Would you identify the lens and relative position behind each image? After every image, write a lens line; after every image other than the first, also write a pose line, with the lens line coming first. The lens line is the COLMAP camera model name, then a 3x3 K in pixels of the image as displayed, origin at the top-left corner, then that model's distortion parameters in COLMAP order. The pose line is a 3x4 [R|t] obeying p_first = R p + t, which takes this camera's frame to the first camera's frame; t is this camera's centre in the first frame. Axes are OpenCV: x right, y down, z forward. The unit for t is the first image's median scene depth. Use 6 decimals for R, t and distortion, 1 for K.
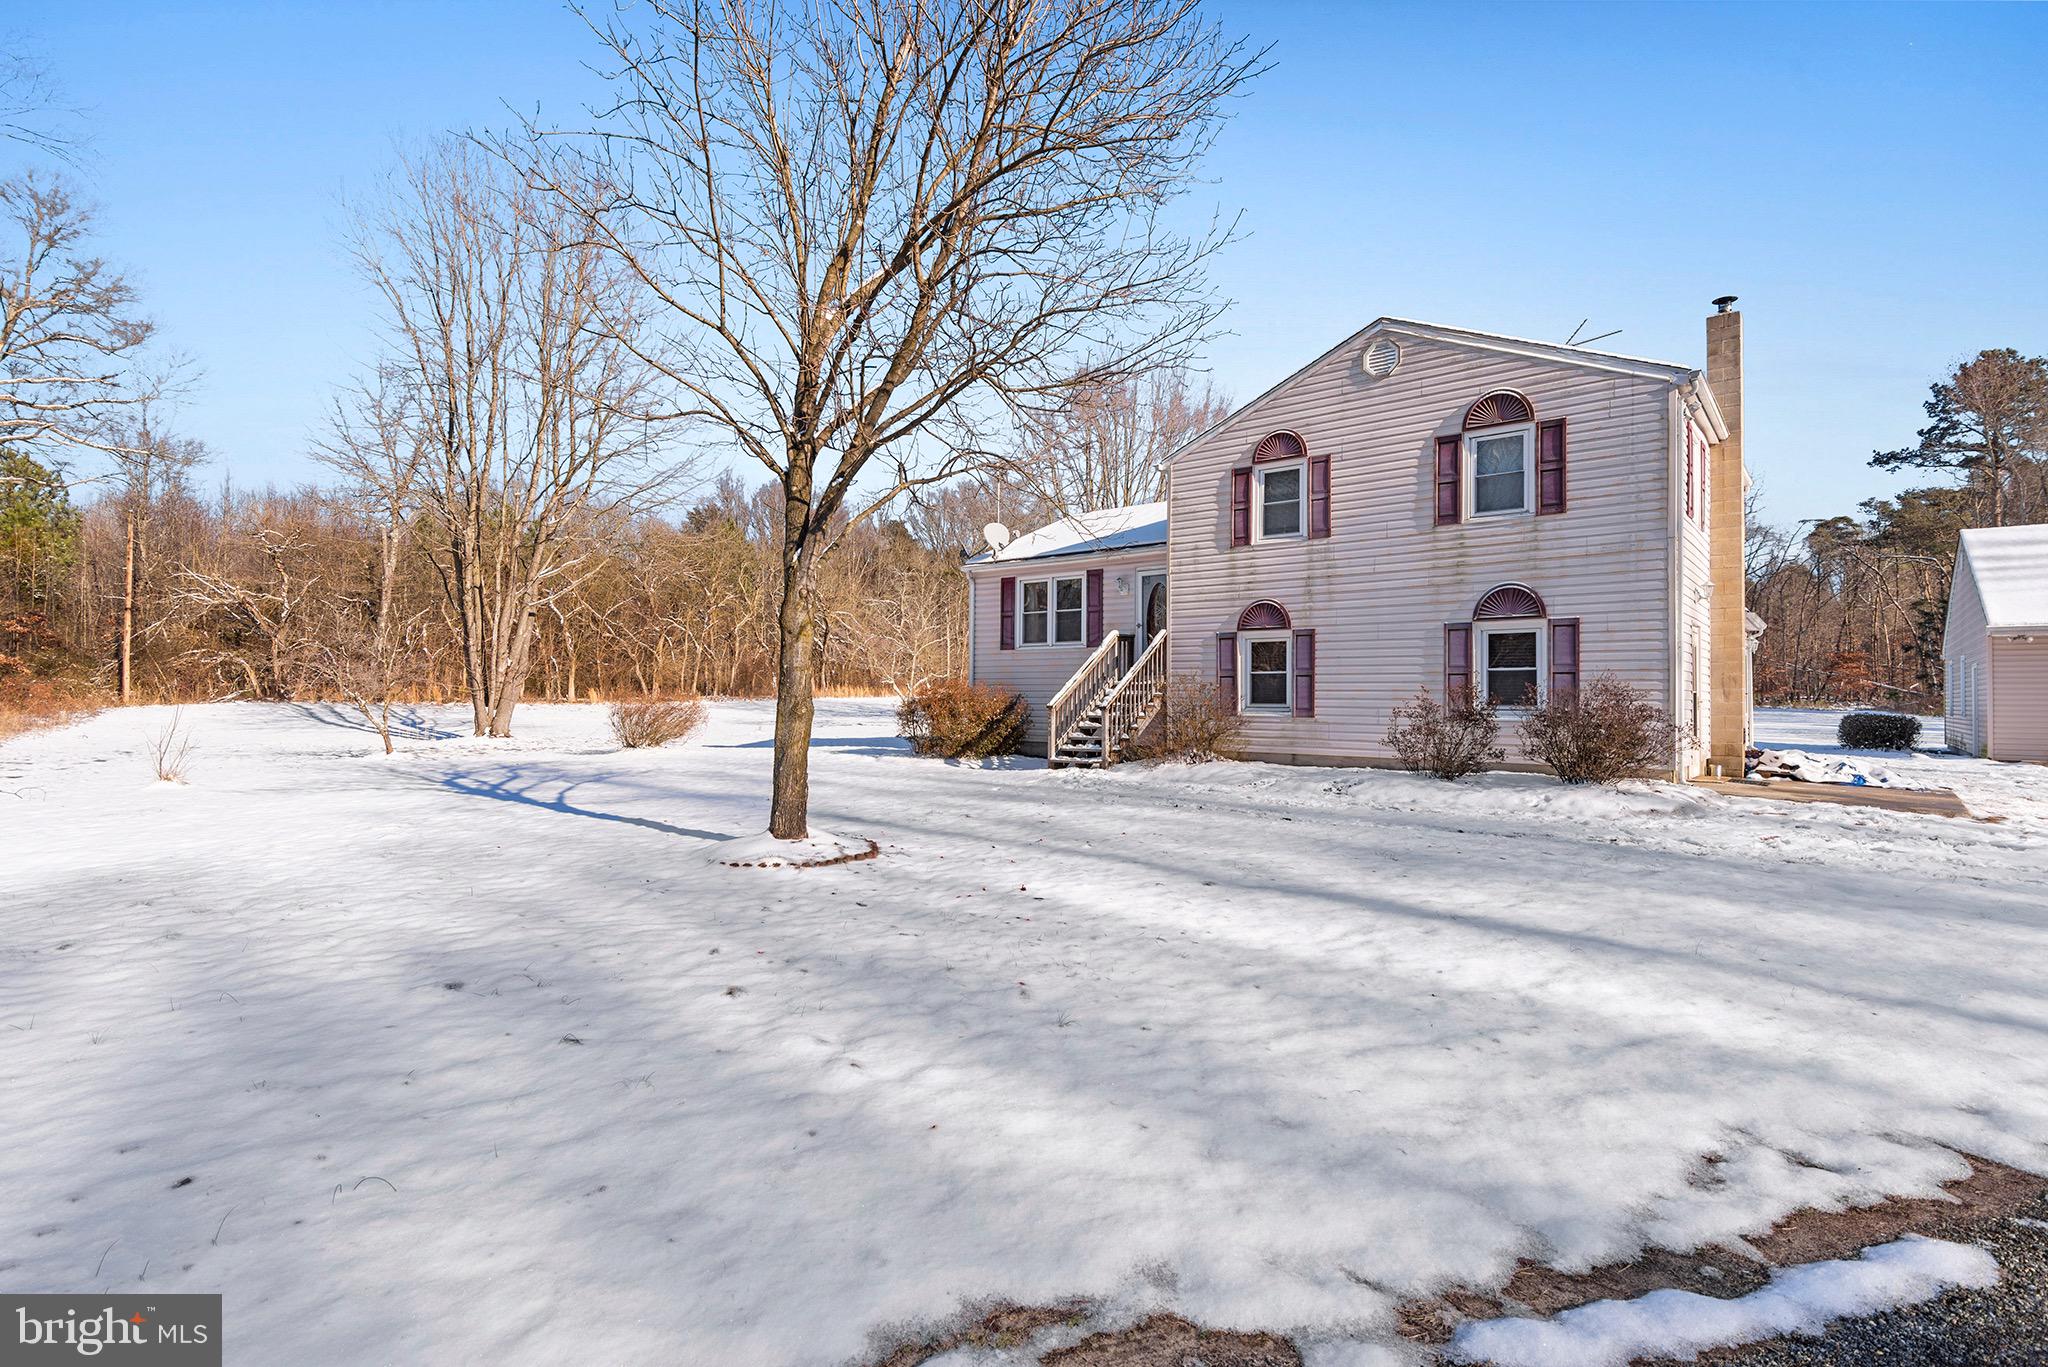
lens RADIAL K [[984.2, 0, 1028.1], [0, 984.2, 684.5], [0, 0, 1]] dist [0.002227, 0.000180]
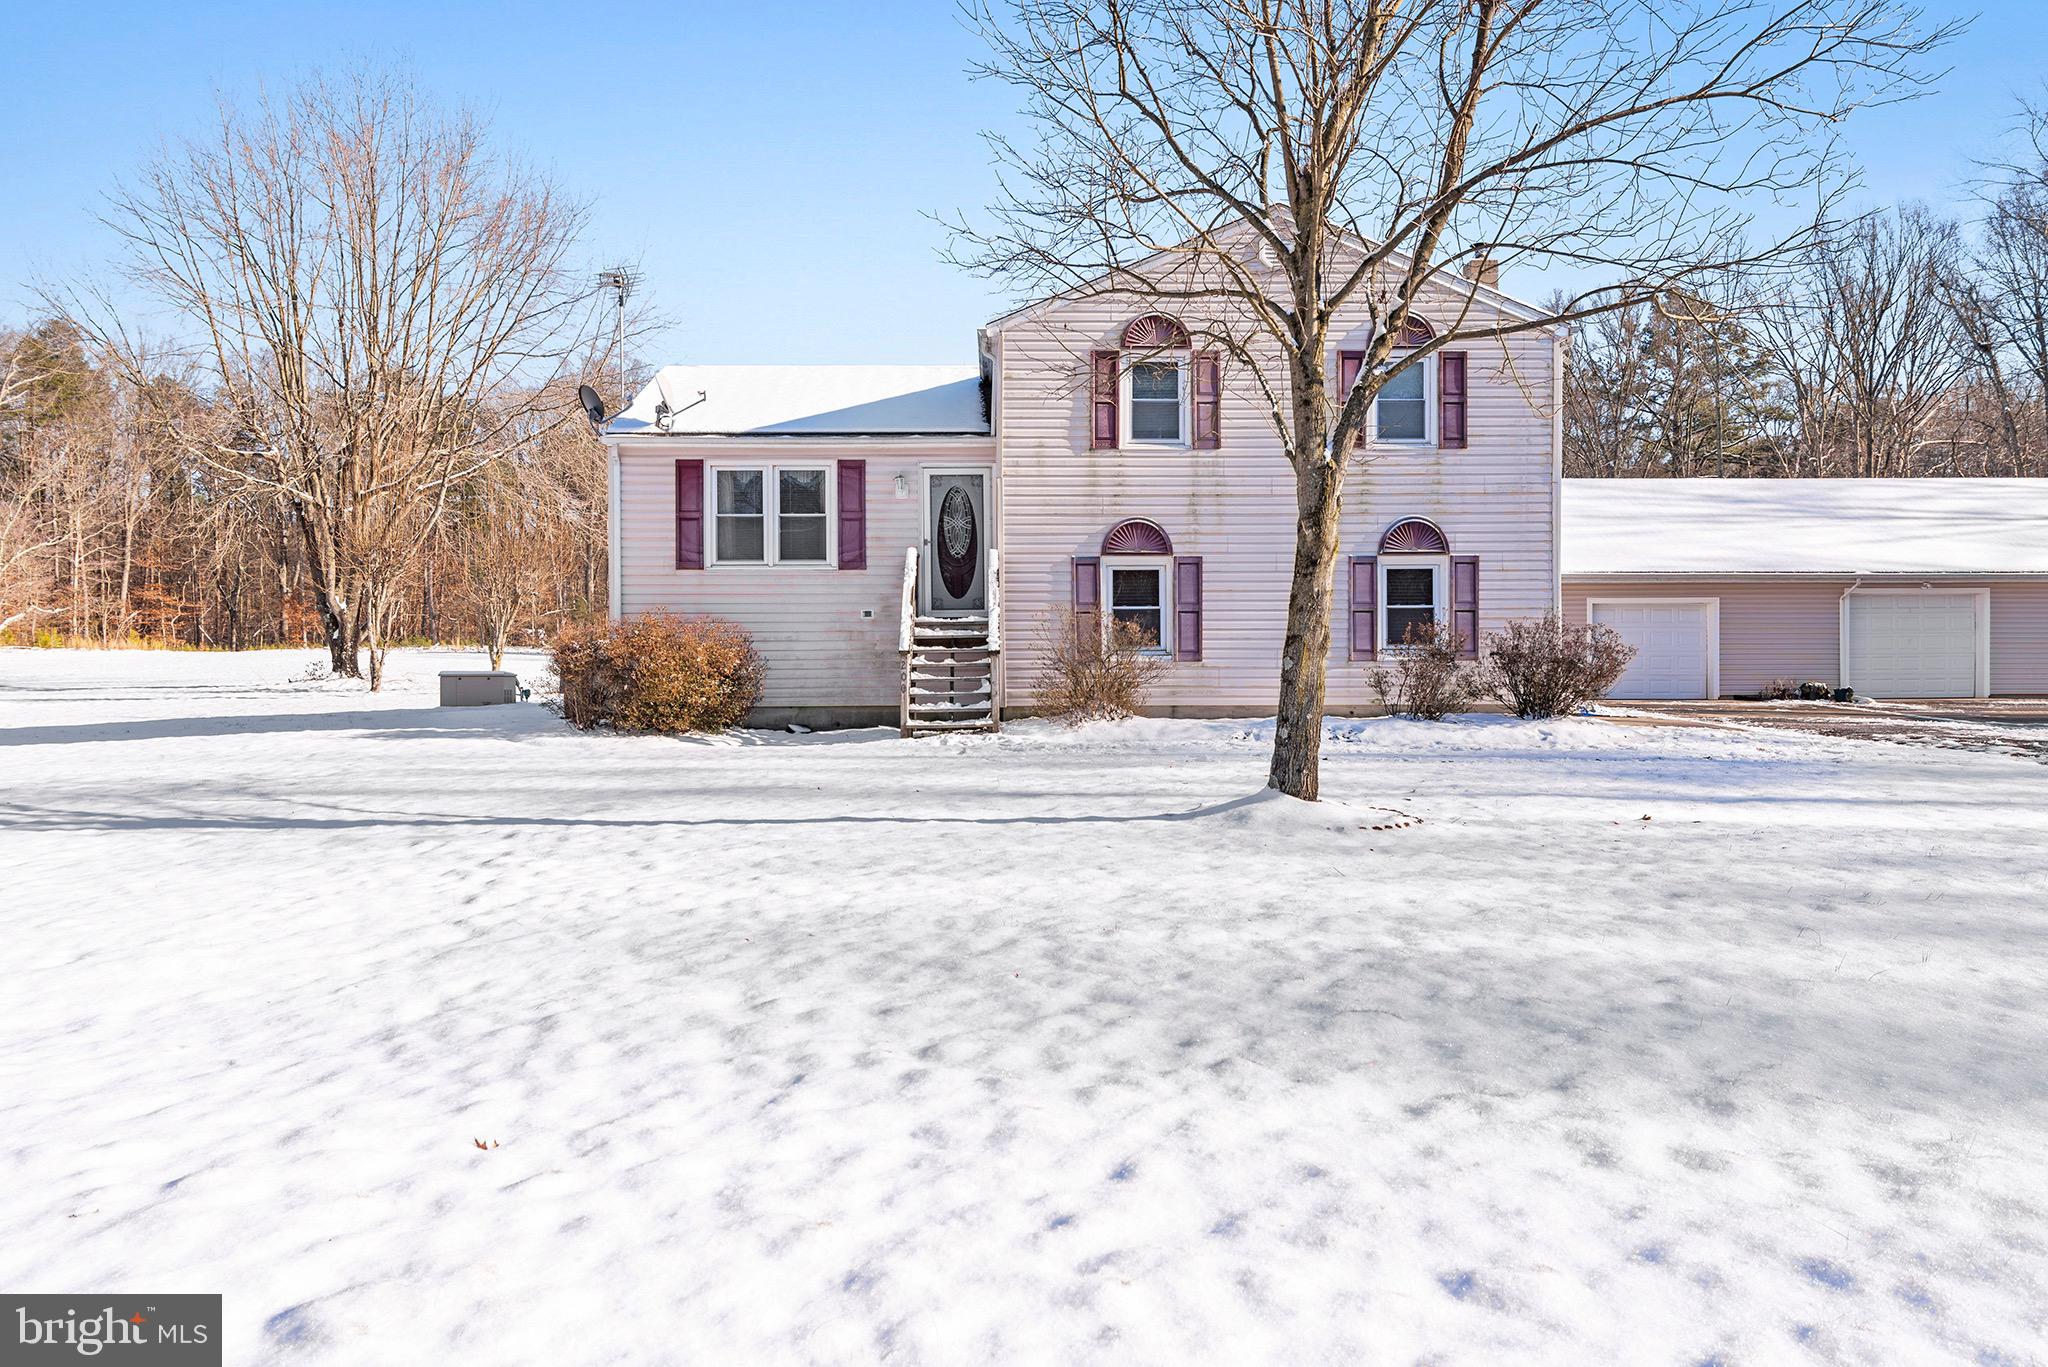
lens RADIAL K [[1516.0, 0, 1010.8], [0, 1516.0, 673.7], [0, 0, 1]] dist [-0.000417, 0.002505]
pose [[0.762839, -0.016366, 0.646382, -0.642726], [-0.000656, 0.999660, 0.026085, 0.009691], [-0.646589, -0.020323, 0.762568, 0.107253]]
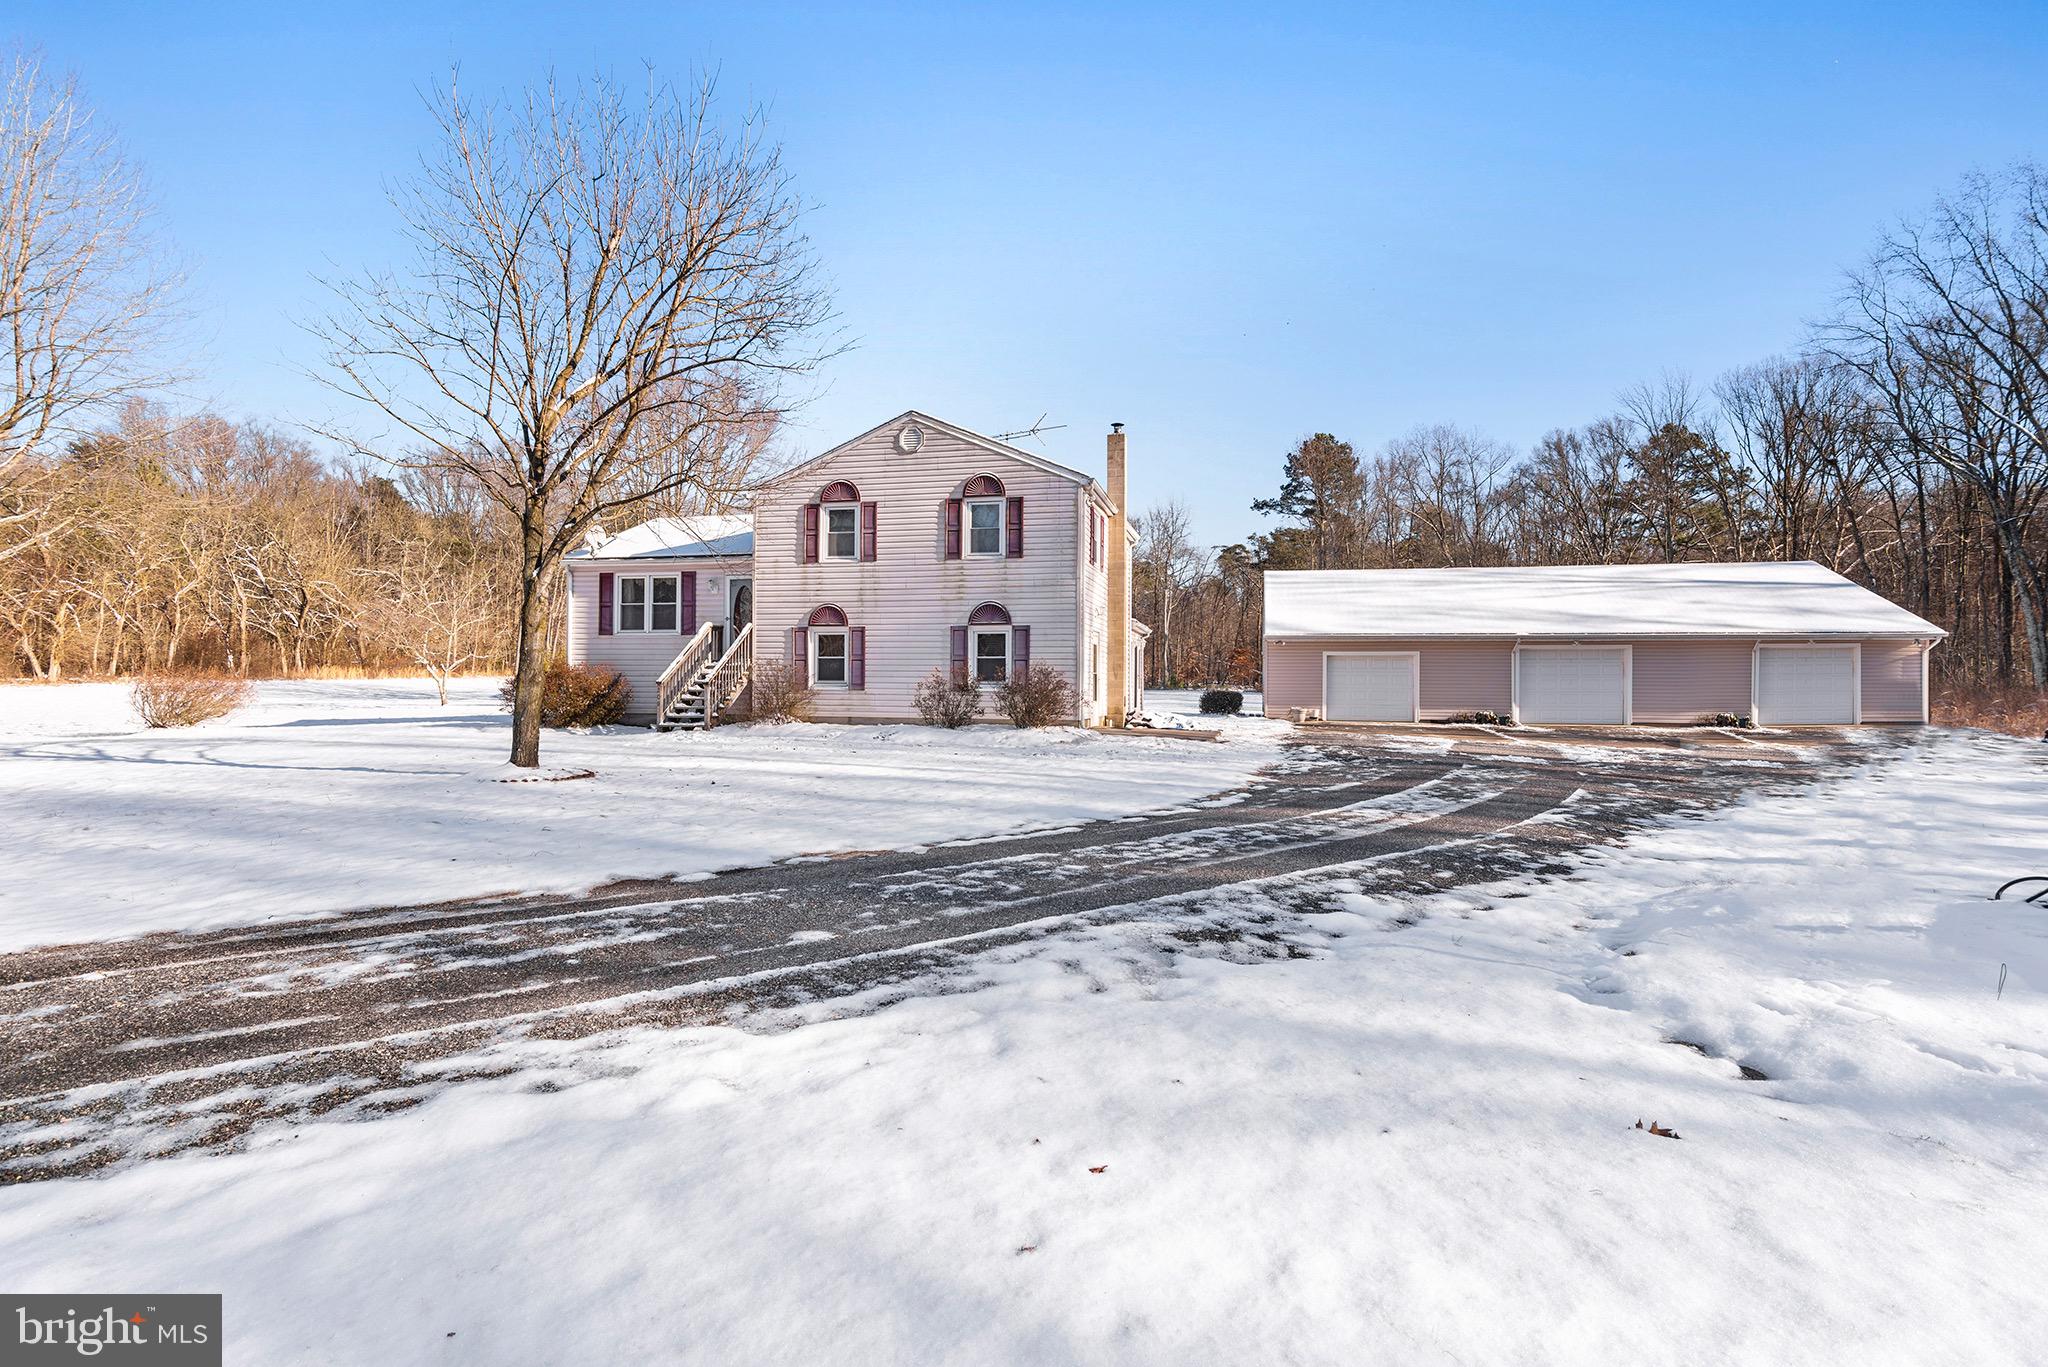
lens RADIAL K [[984.2, 0, 1019.7], [0, 984.2, 686.7], [0, 0, 1]] dist [0.002227, 0.000180]
pose [[0.895646, 0.000242, 0.444767, -0.125728], [-0.007903, 0.999851, 0.015370, 0.005169], [-0.444697, -0.017281, 0.895514, -0.328136]]
